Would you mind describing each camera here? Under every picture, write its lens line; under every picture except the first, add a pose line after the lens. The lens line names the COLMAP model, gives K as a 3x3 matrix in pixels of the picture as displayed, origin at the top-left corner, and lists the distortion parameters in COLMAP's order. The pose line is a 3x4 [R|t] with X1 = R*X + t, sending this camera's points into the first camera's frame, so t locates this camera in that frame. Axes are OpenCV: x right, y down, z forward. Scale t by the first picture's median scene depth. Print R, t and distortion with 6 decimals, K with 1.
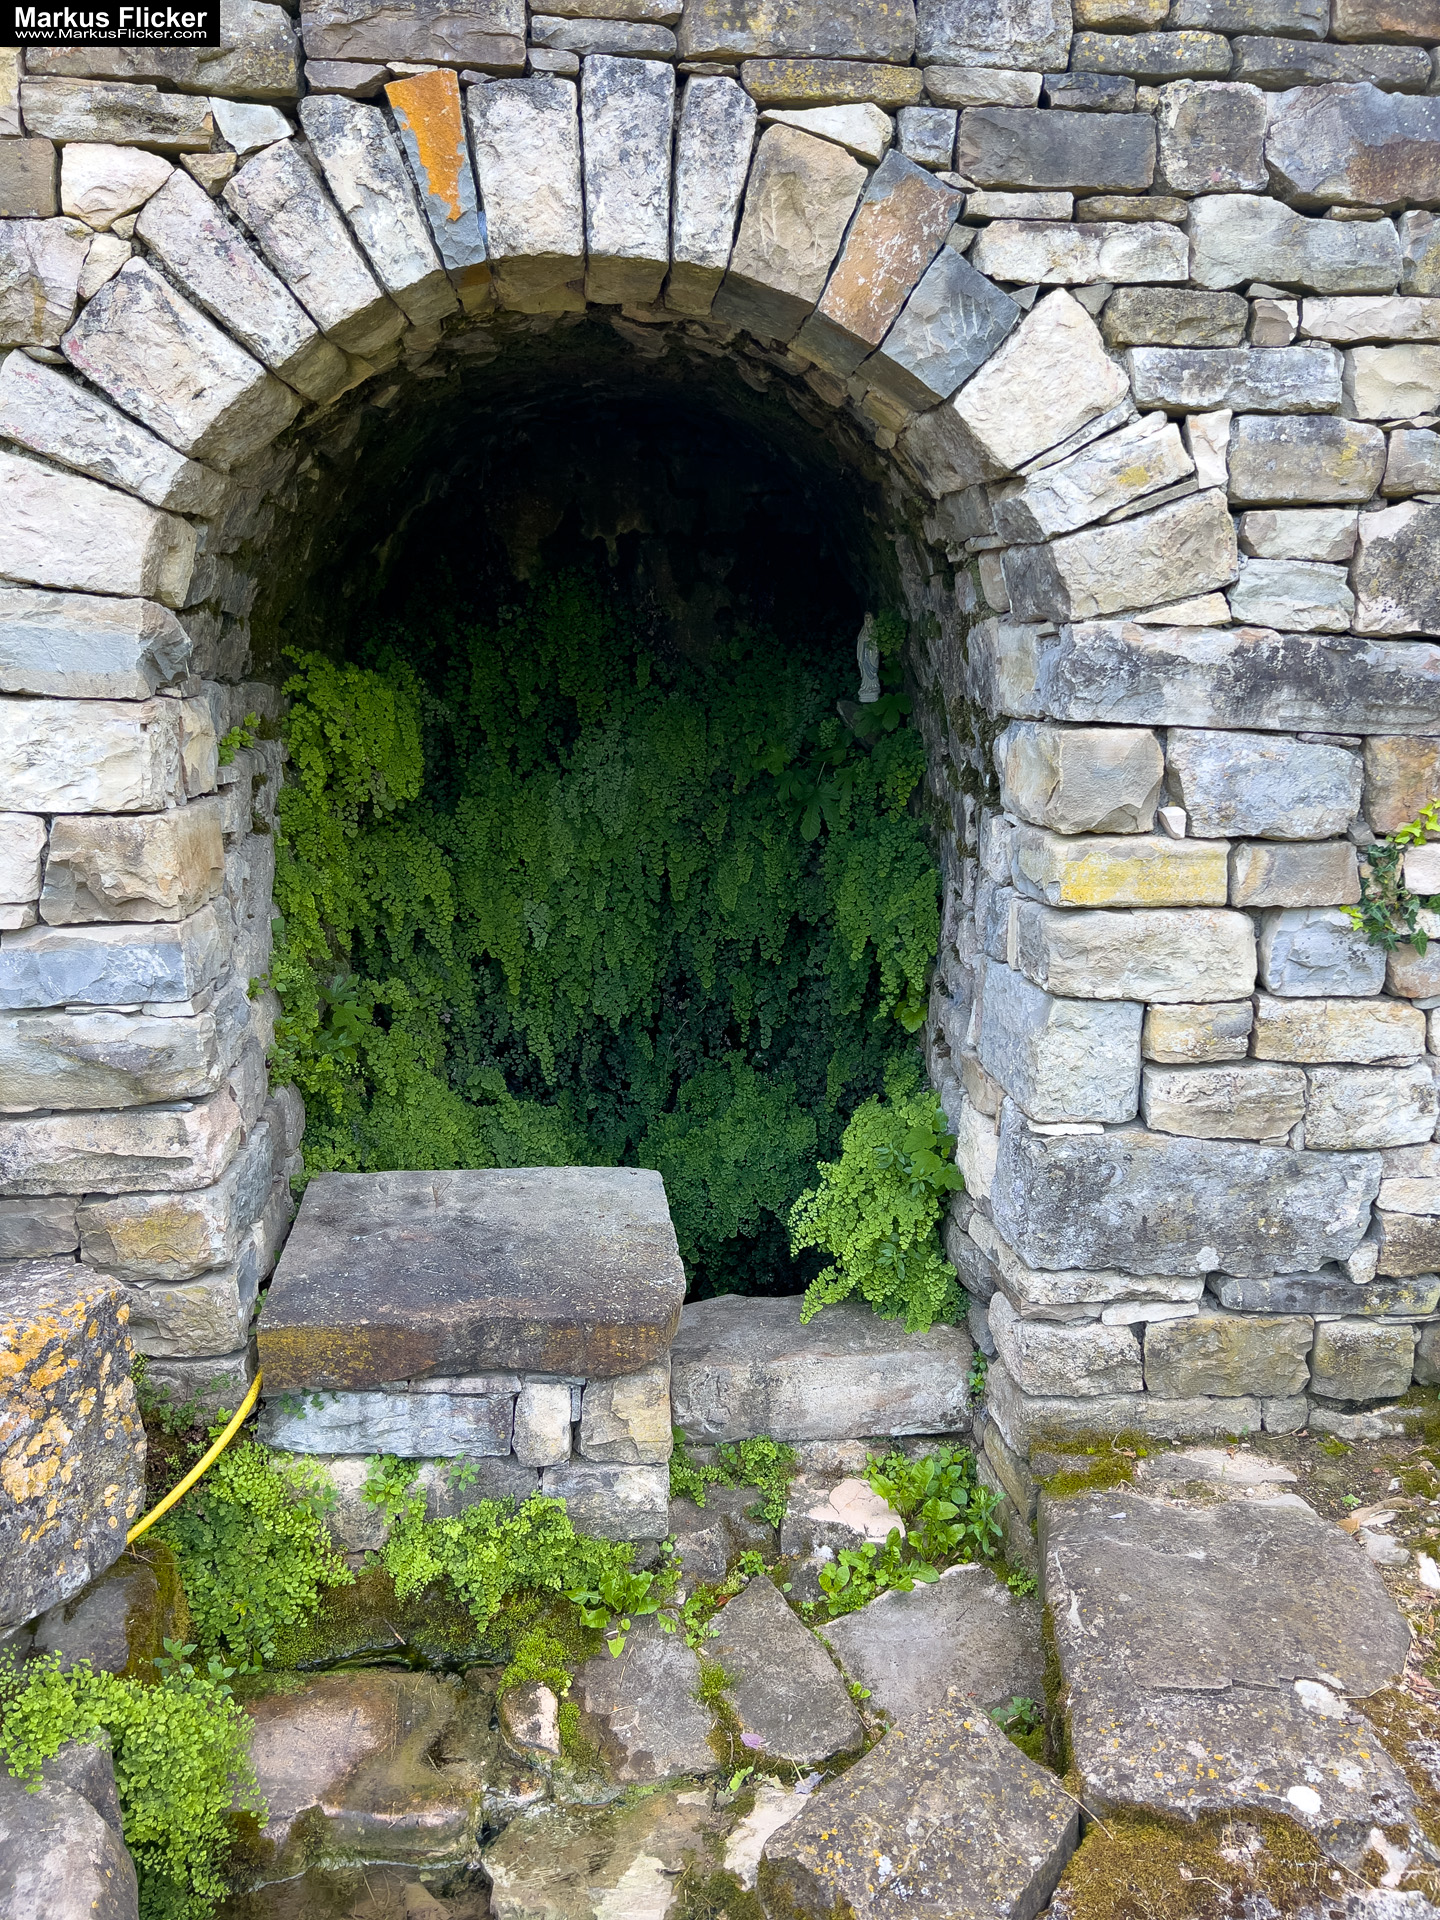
lens RADIAL K [[1461.7, 0, 724.0], [0, 1461.7, 966.7], [0, 0, 1]] dist [0.000723, 0.008575]
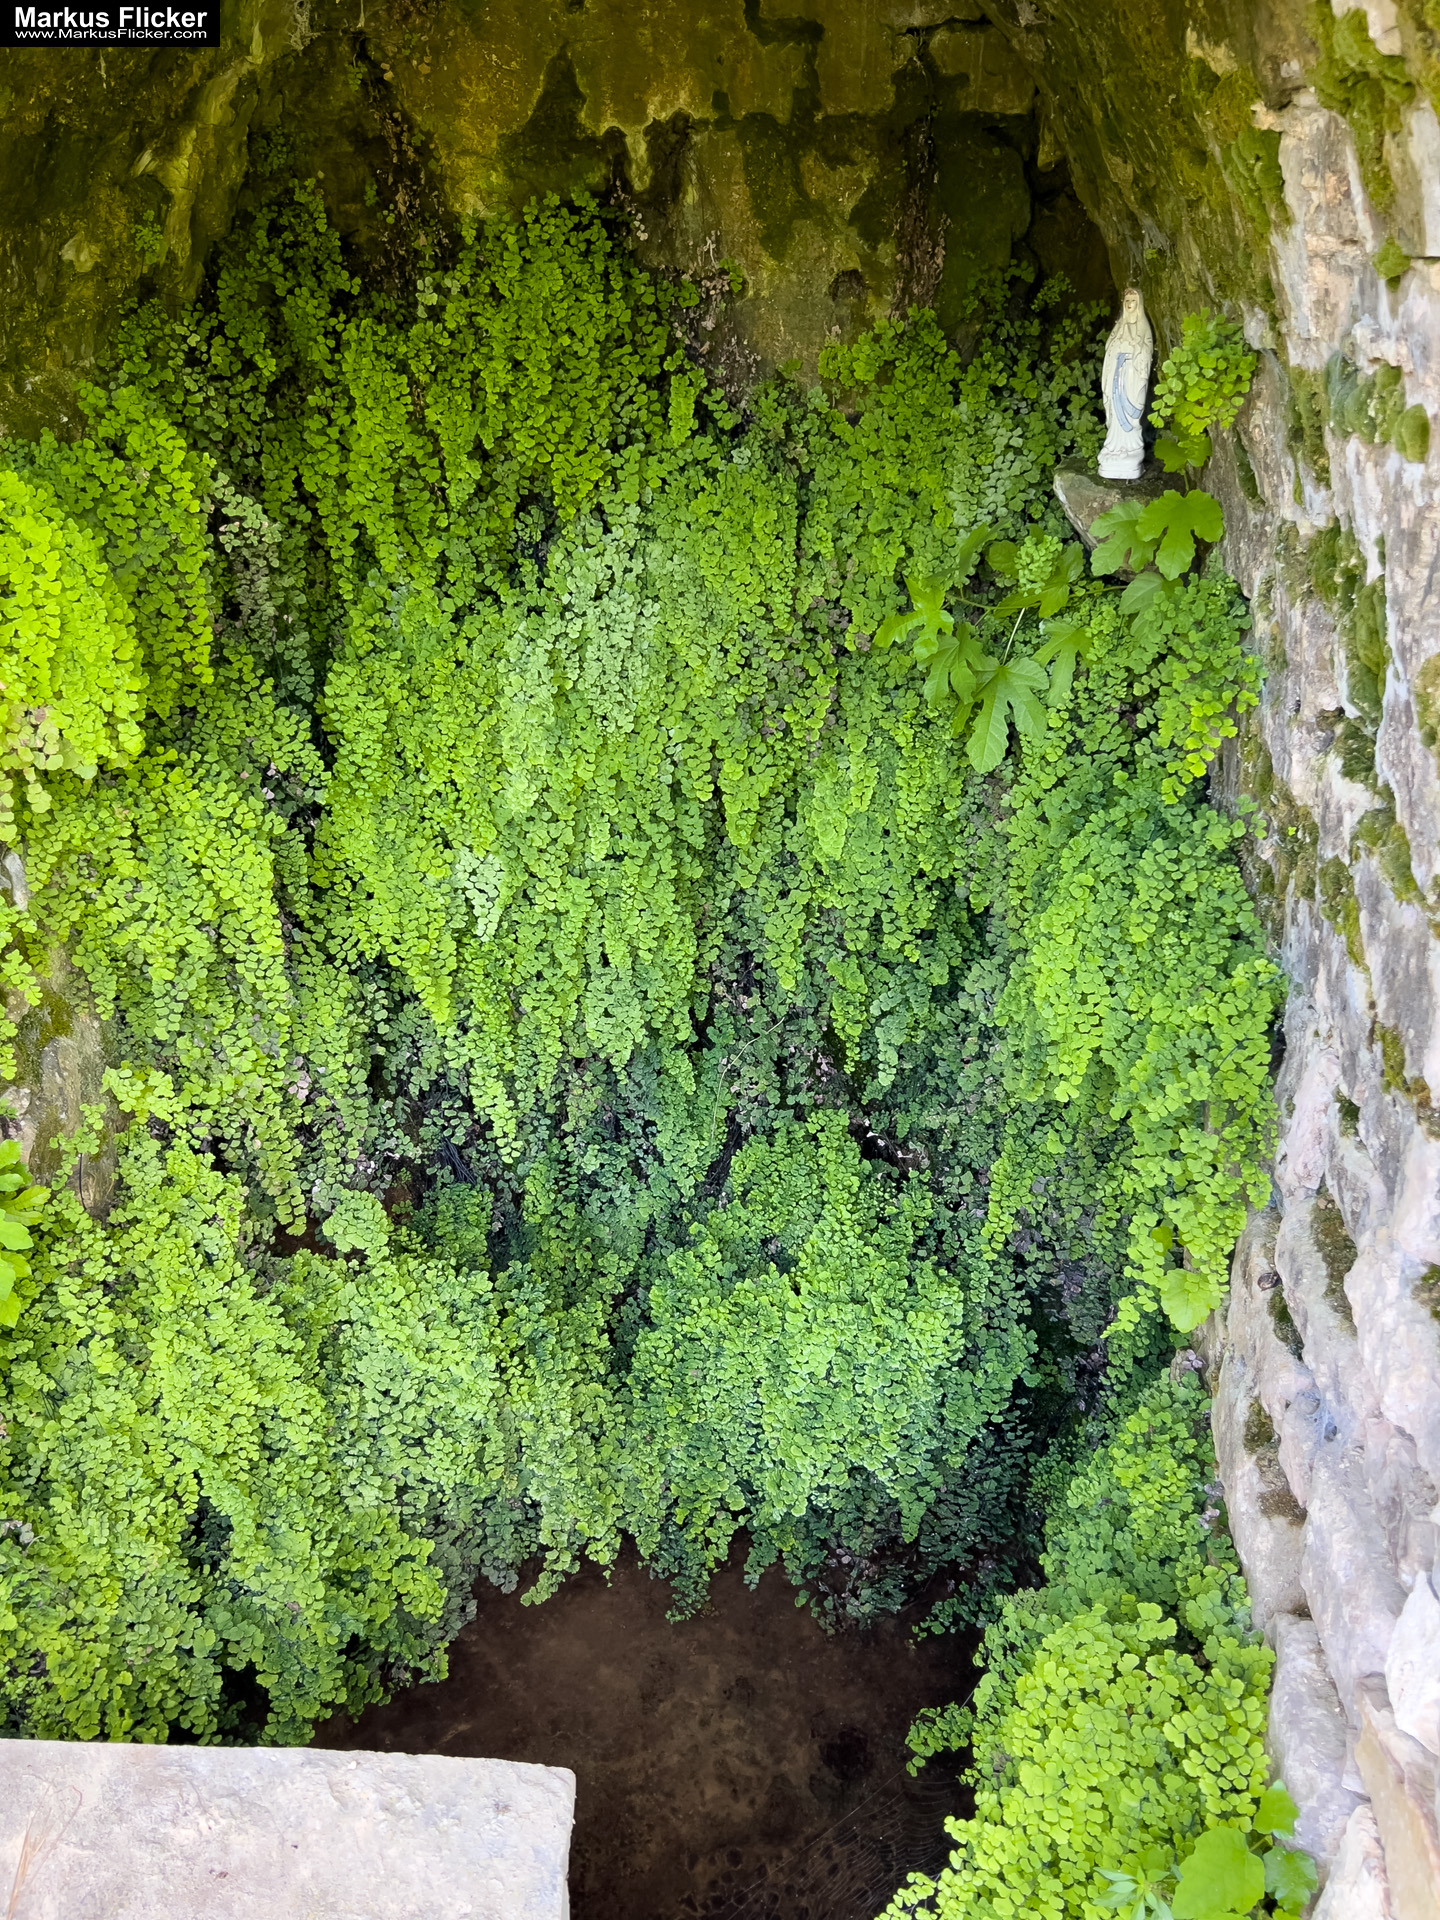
lens RADIAL K [[1461.7, 0, 710.2], [0, 1461.7, 948.4], [0, 0, 1]] dist [0.000723, 0.008575]
pose [[0.992579, 0.044668, -0.113101, 0.023016], [-0.017918, 0.973662, 0.227291, -0.133740], [0.120274, -0.223578, 0.967237, 0.451372]]
